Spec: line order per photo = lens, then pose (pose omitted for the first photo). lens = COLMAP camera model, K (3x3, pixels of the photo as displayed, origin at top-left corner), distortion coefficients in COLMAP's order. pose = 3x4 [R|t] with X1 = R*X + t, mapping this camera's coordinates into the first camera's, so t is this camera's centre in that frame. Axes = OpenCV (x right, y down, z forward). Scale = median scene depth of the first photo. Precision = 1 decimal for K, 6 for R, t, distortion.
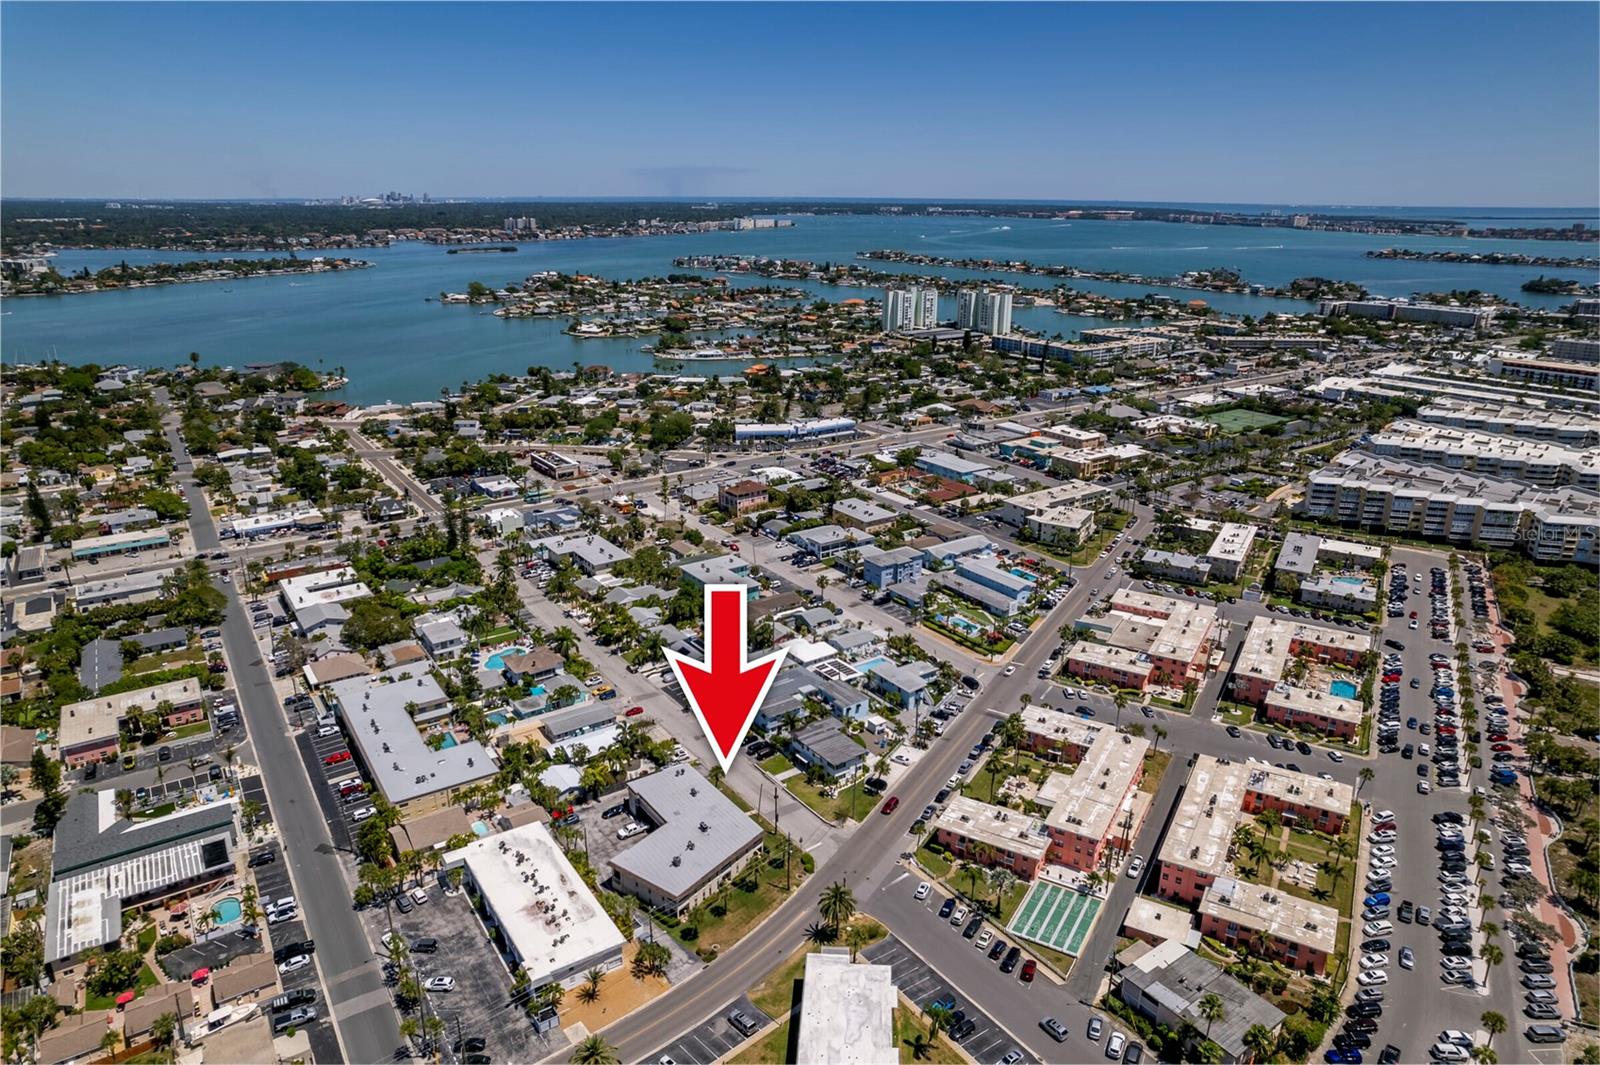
lens RADIAL K [[1015.4, 0, 804.1], [0, 1015.4, 542.4], [0, 0, 1]] dist [-0.071514, 0.064869]
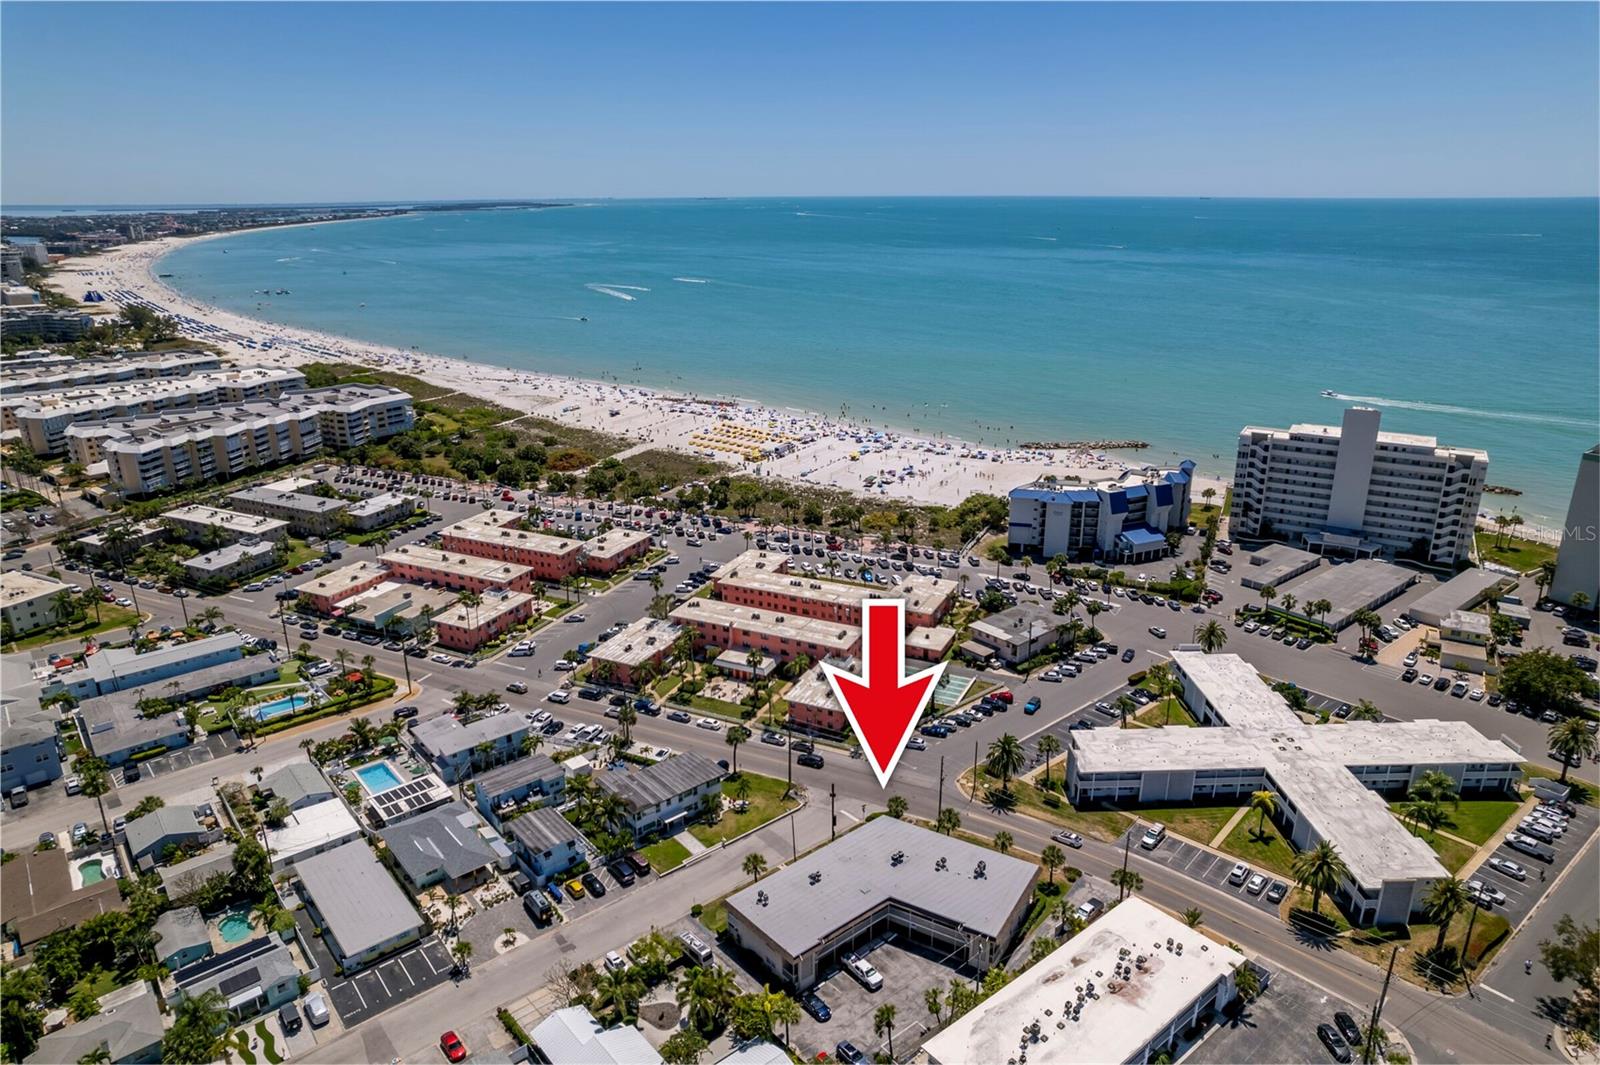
lens RADIAL K [[1015.4, 0, 804.1], [0, 1015.4, 542.4], [0, 0, 1]] dist [-0.071514, 0.064869]
pose [[-0.086951, -0.333860, 0.938604, -0.404848], [0.333309, 0.878124, 0.343225, -0.110990], [-0.938800, 0.342688, 0.034925, 0.551347]]
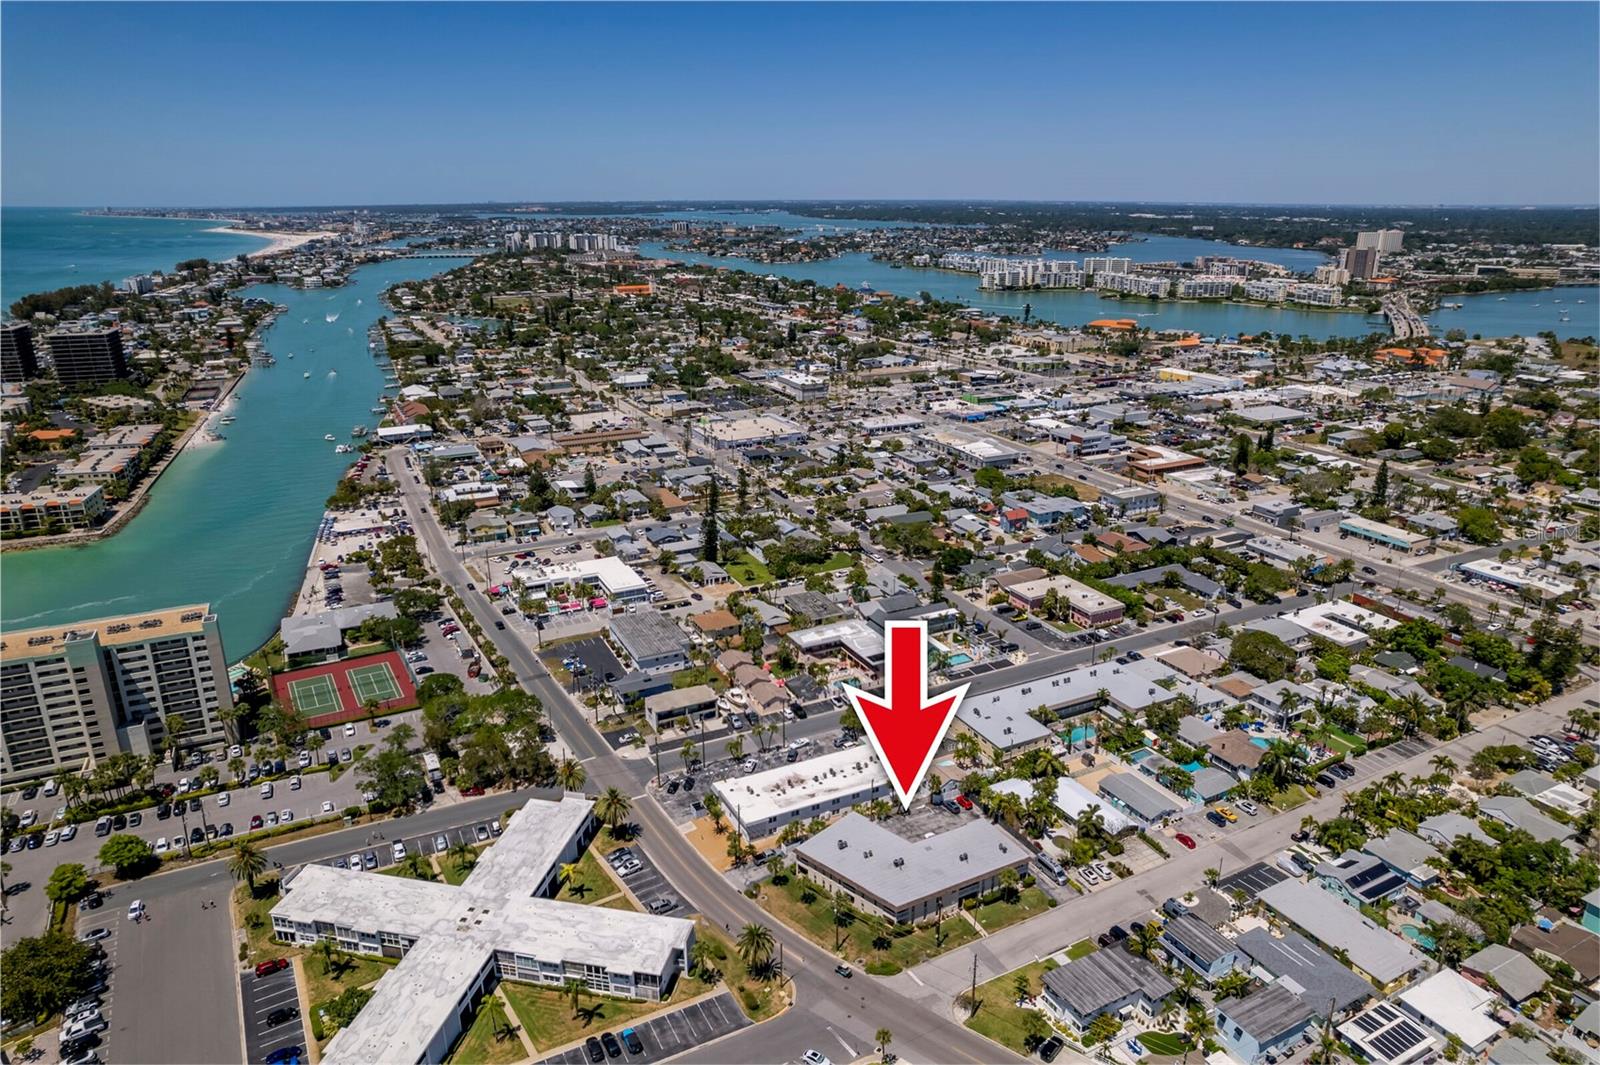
lens RADIAL K [[1015.4, 0, 804.1], [0, 1015.4, 542.4], [0, 0, 1]] dist [-0.071514, 0.064869]
pose [[-0.129456, 0.318020, -0.939204, 0.410221], [-0.326150, 0.880816, 0.343205, -0.163439], [0.936412, 0.350751, -0.010305, 0.470586]]
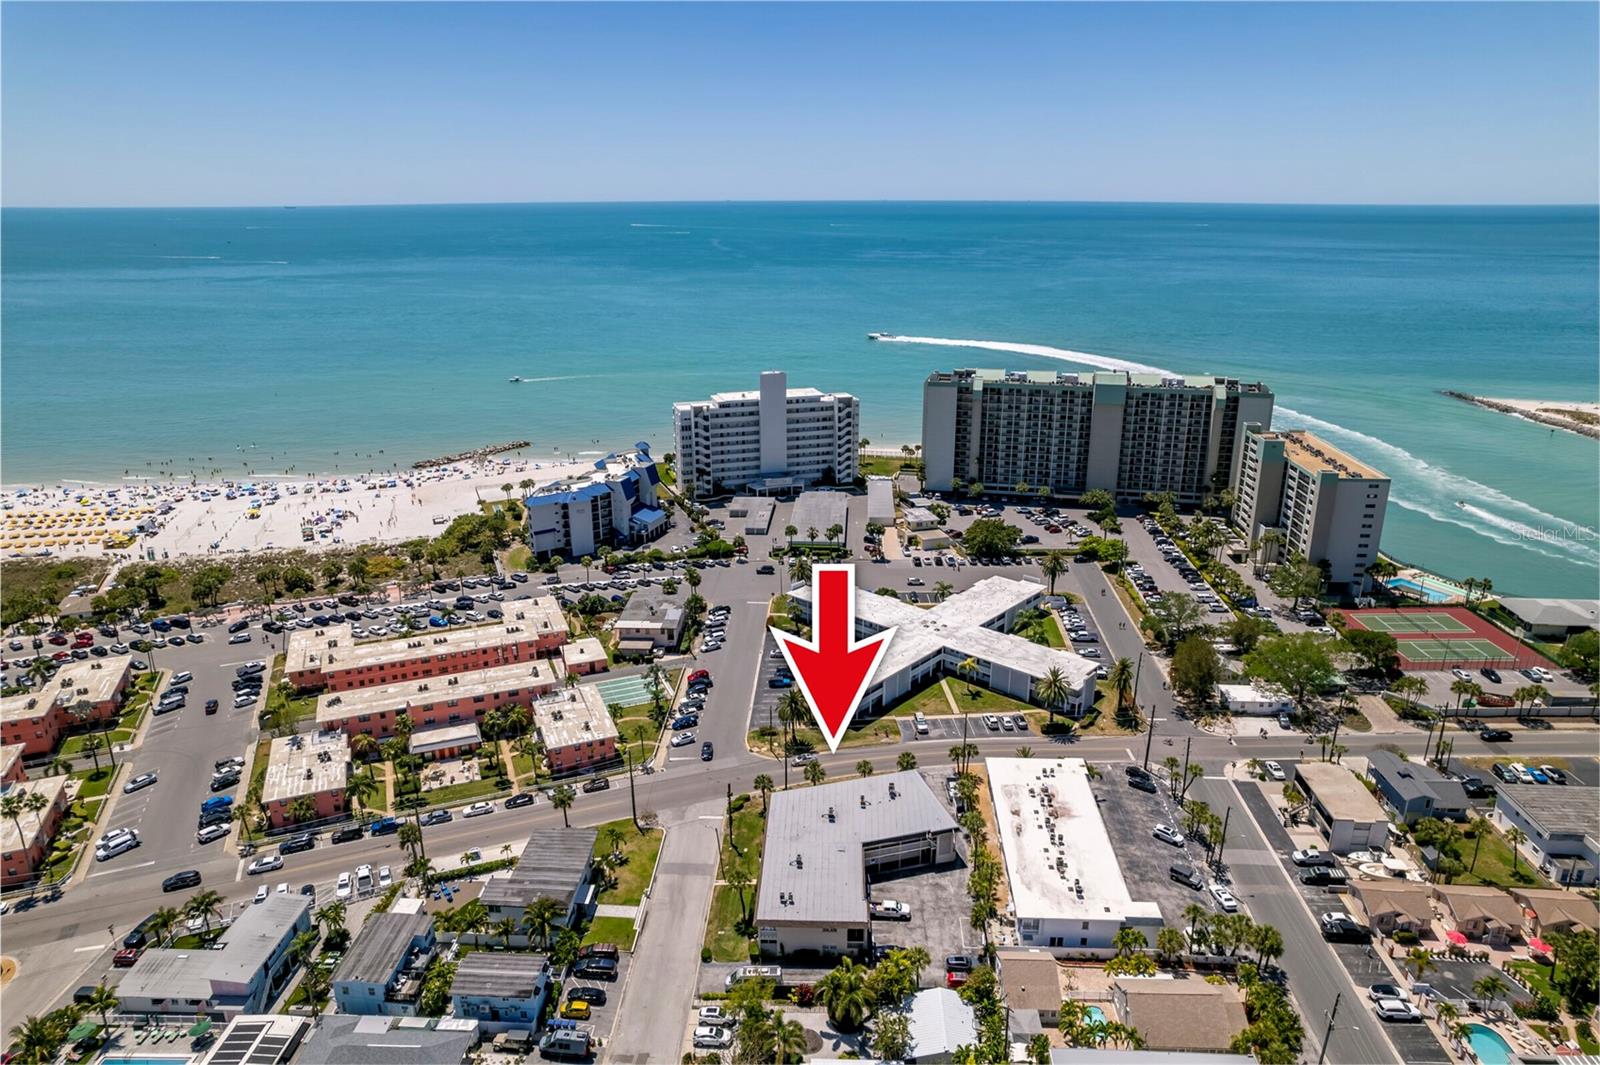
lens RADIAL K [[1015.4, 0, 804.1], [0, 1015.4, 542.4], [0, 0, 1]] dist [-0.071514, 0.064869]
pose [[-0.792271, -0.203271, 0.575315, -0.283356], [0.198302, 0.805916, 0.557831, -0.191506], [-0.577047, 0.556040, -0.598194, 0.784705]]
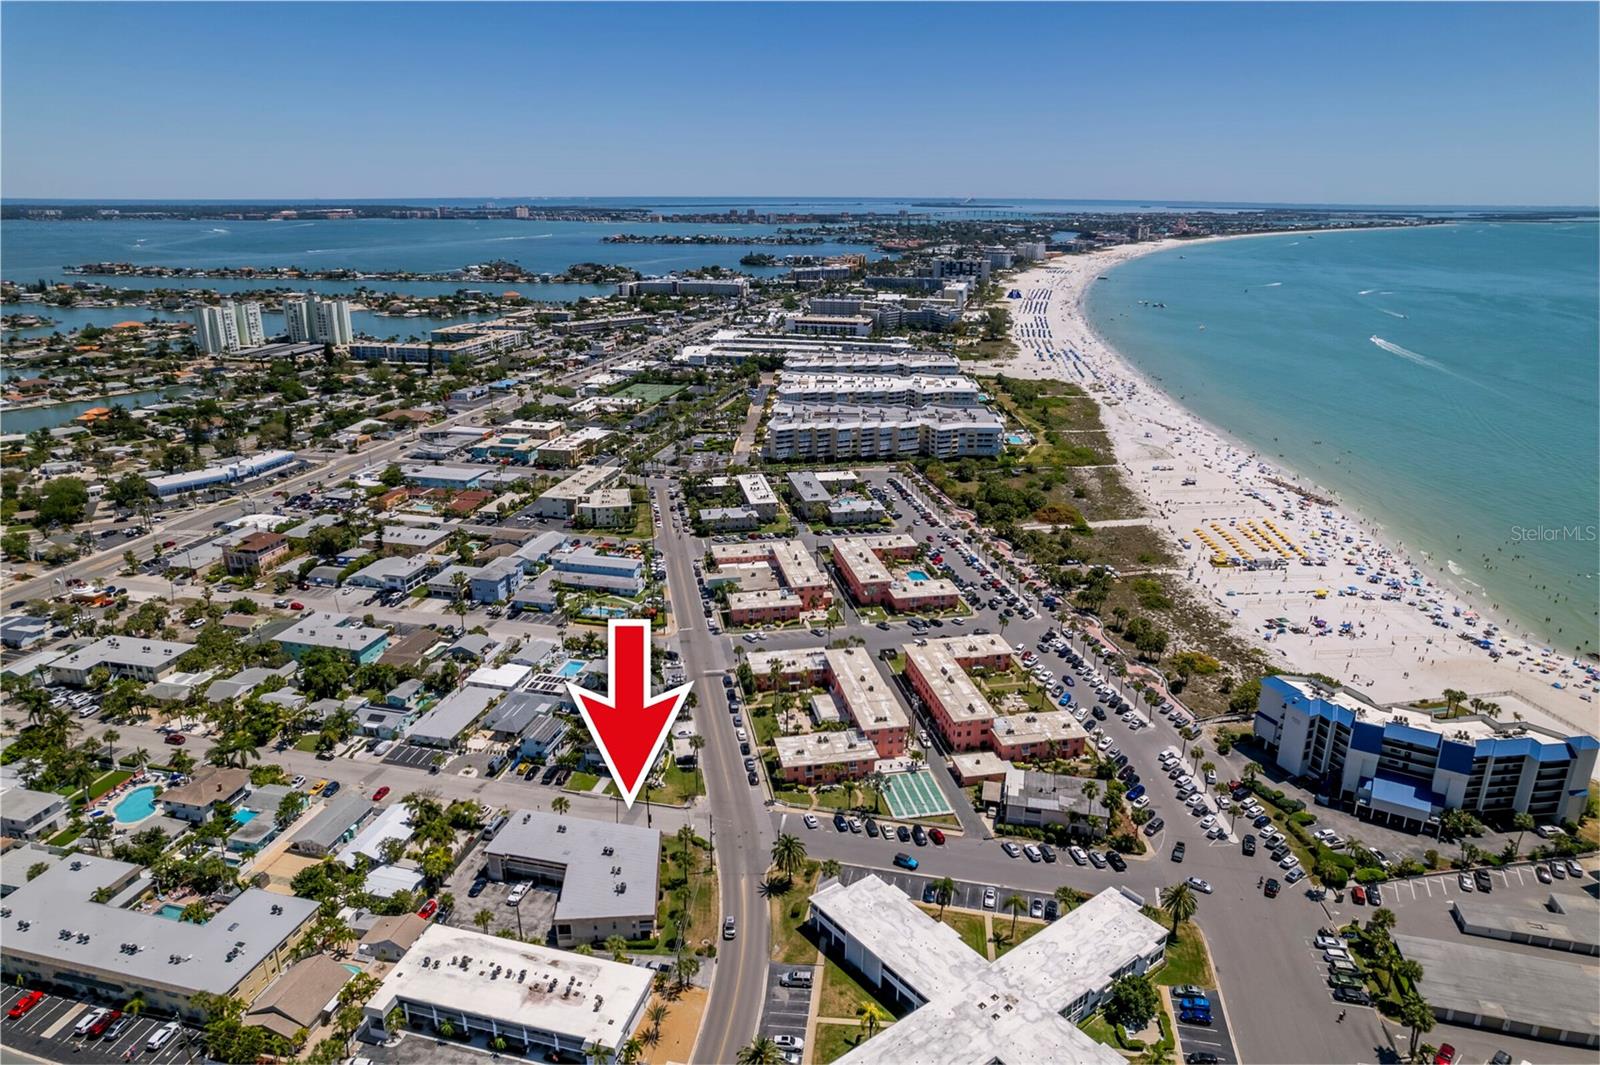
lens RADIAL K [[1015.4, 0, 804.1], [0, 1015.4, 542.4], [0, 0, 1]] dist [-0.071514, 0.064869]
pose [[0.751712, -0.220450, 0.621555, -0.283755], [0.217866, 0.972573, 0.081459, -0.025191], [-0.622466, 0.074182, 0.779124, 0.062388]]
